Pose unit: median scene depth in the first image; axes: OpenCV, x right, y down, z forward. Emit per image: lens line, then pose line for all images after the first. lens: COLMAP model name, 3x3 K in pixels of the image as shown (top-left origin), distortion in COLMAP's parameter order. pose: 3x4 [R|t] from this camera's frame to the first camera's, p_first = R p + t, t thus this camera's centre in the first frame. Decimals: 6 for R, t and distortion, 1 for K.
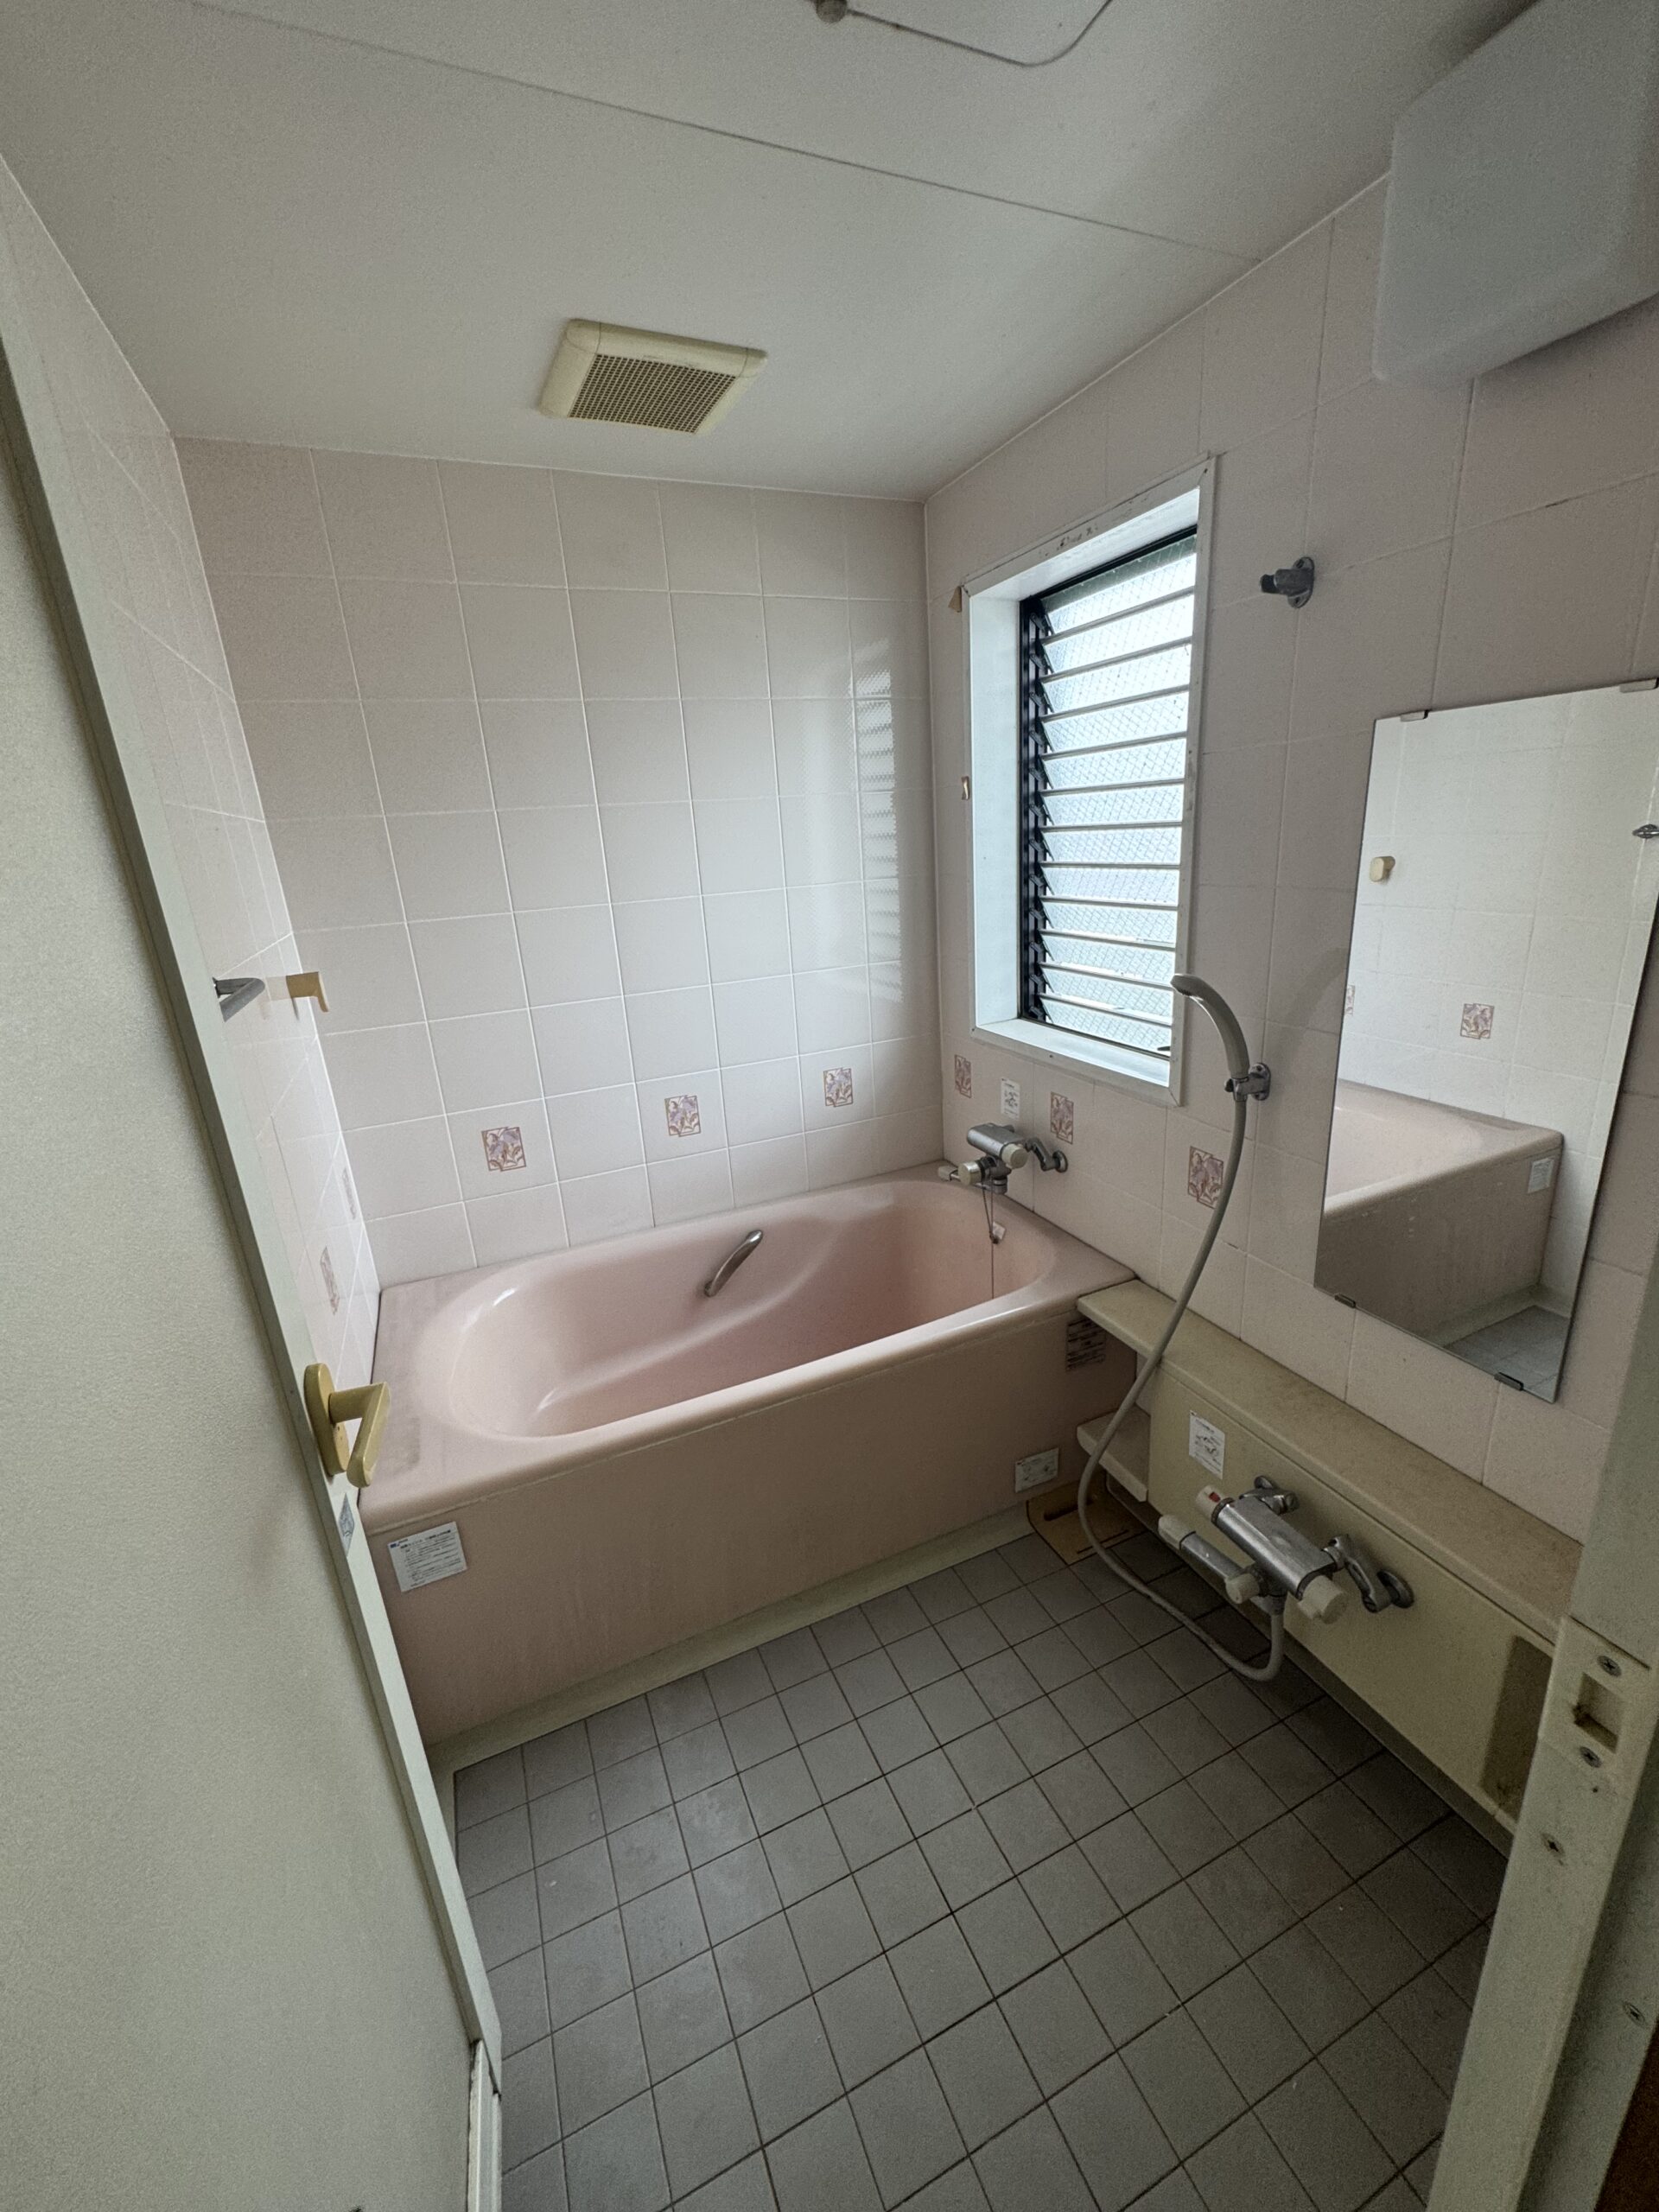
lens RADIAL K [[869.0, 0, 815.1], [0, 869.0, 1105.2], [0, 0, 1]] dist [-0.001356, -0.000473]
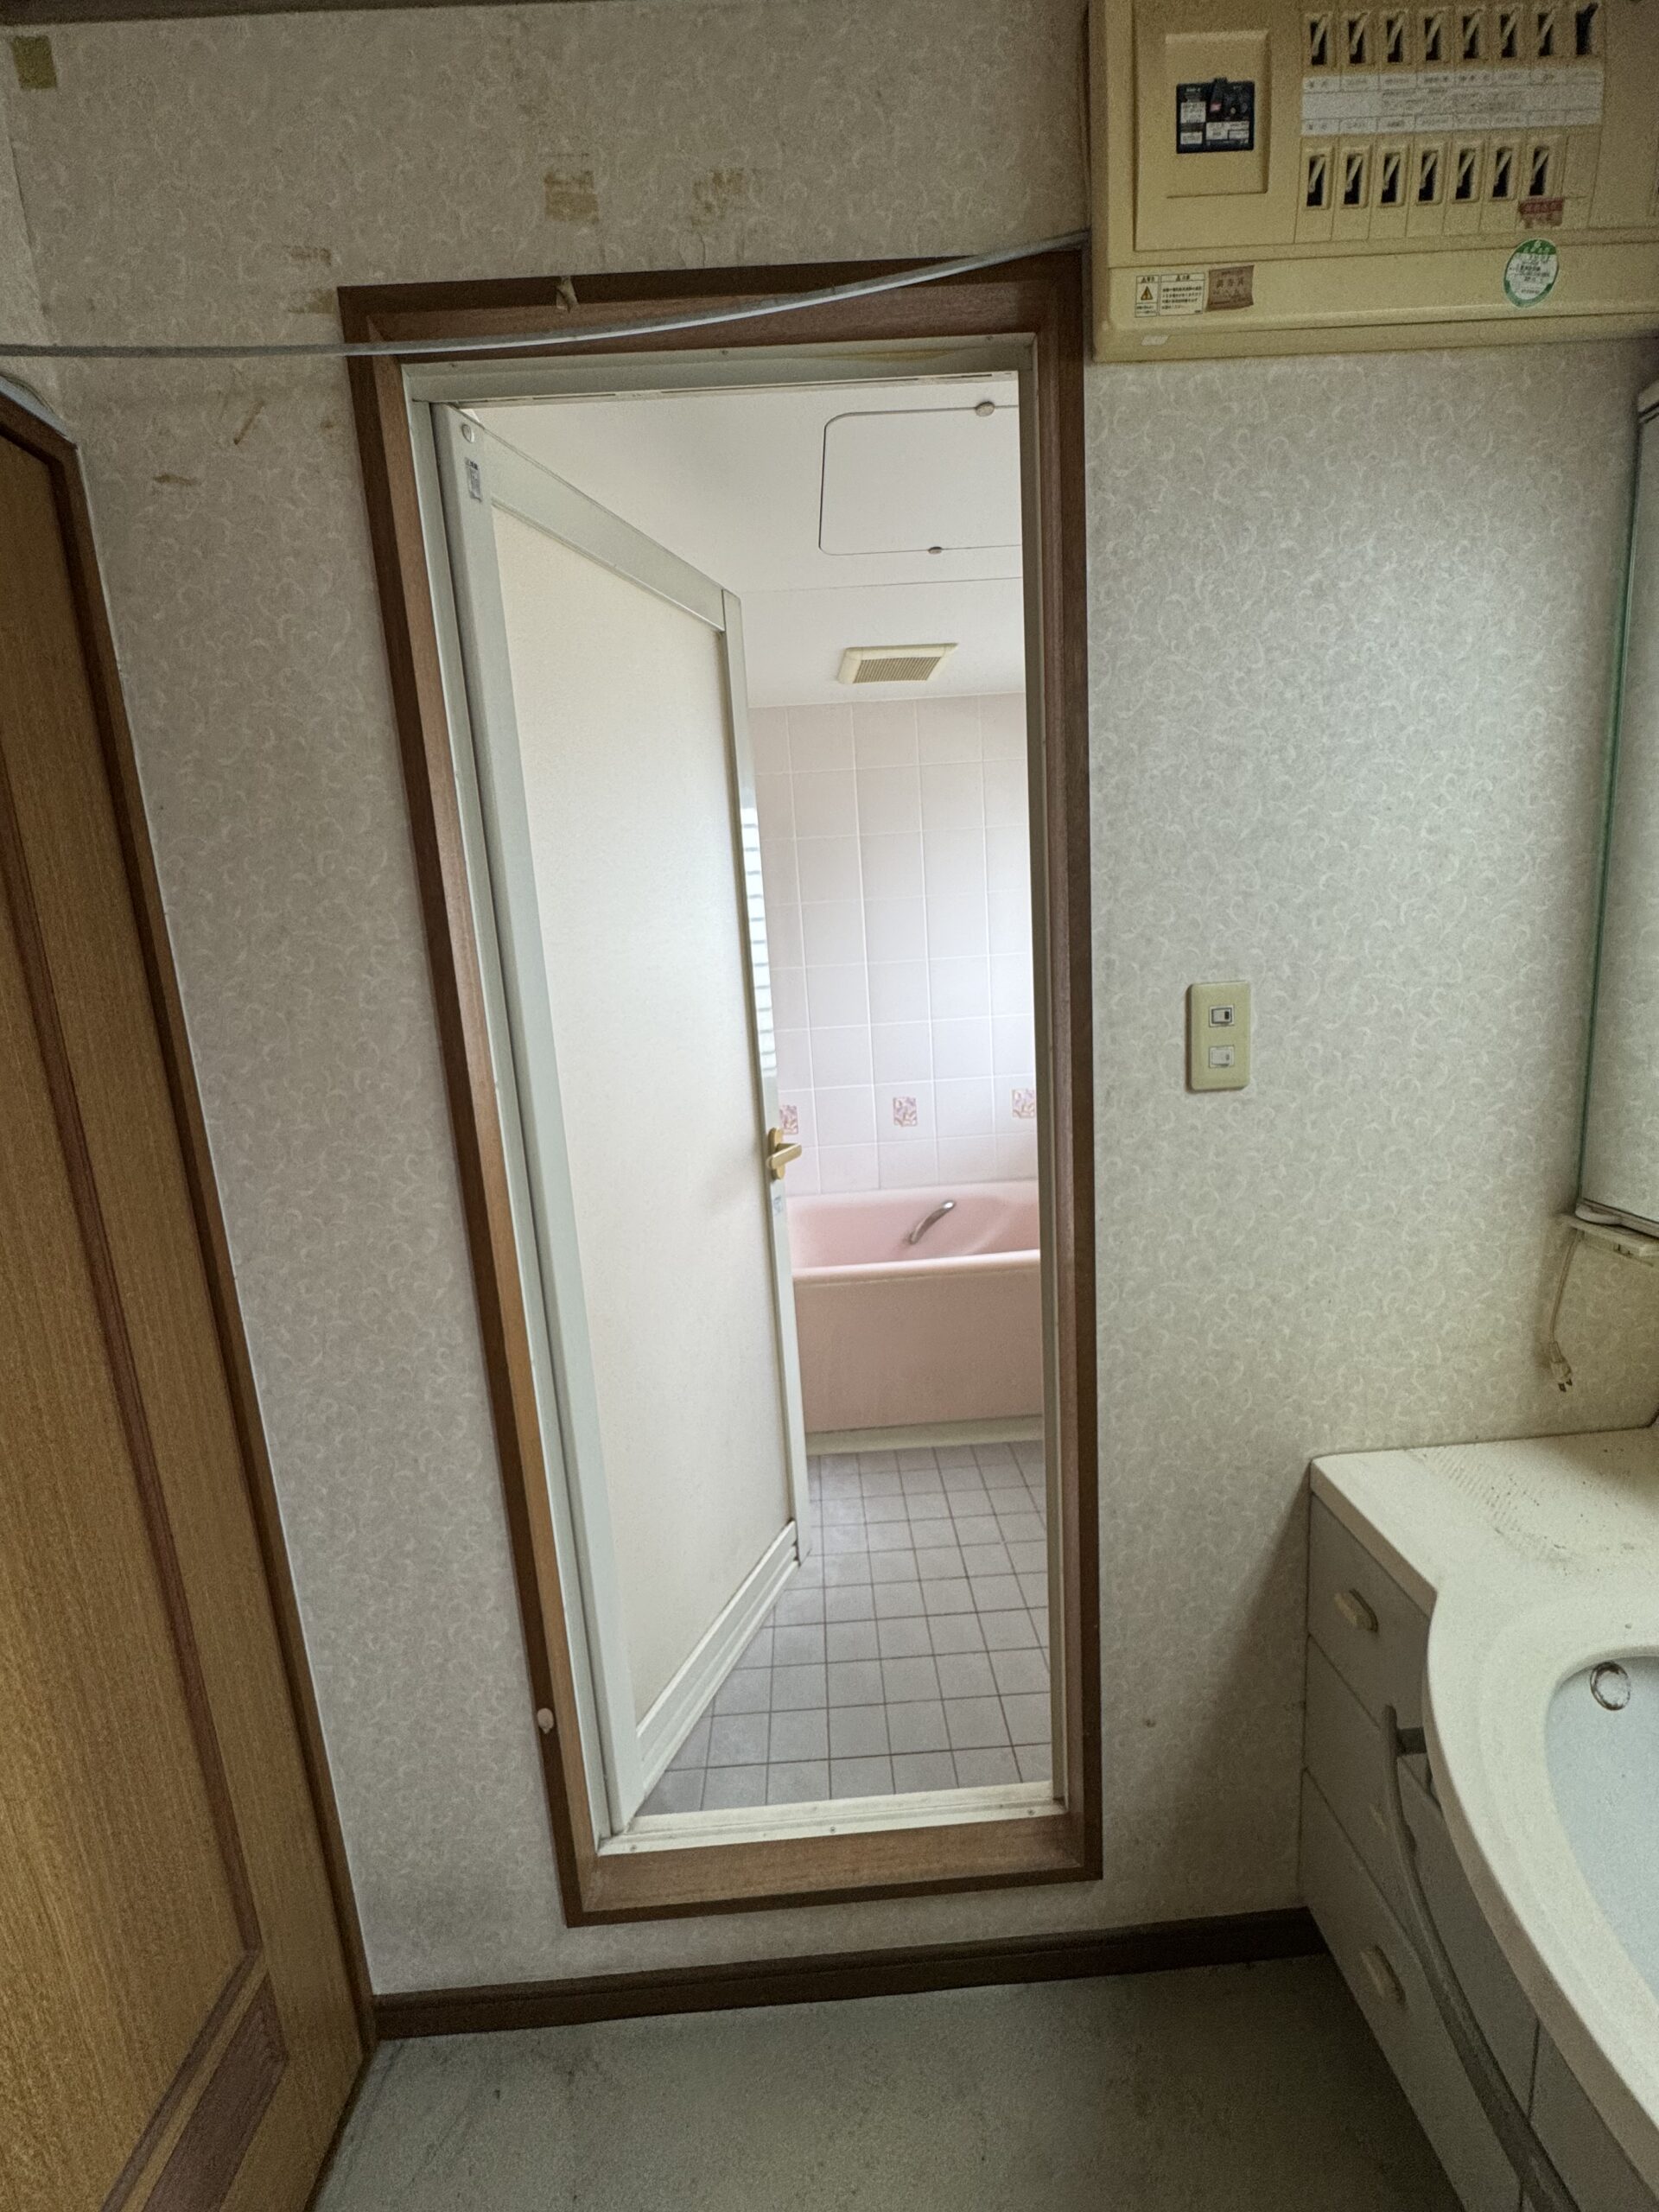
lens RADIAL K [[869.0, 0, 831.7], [0, 869.0, 1121.2], [0, 0, 1]] dist [-0.001356, -0.000473]
pose [[0.930520, 0.076646, -0.358130, 0.325056], [-0.108894, 0.991534, -0.070731, 0.186055], [0.349677, 0.104815, 0.930989, -0.487288]]
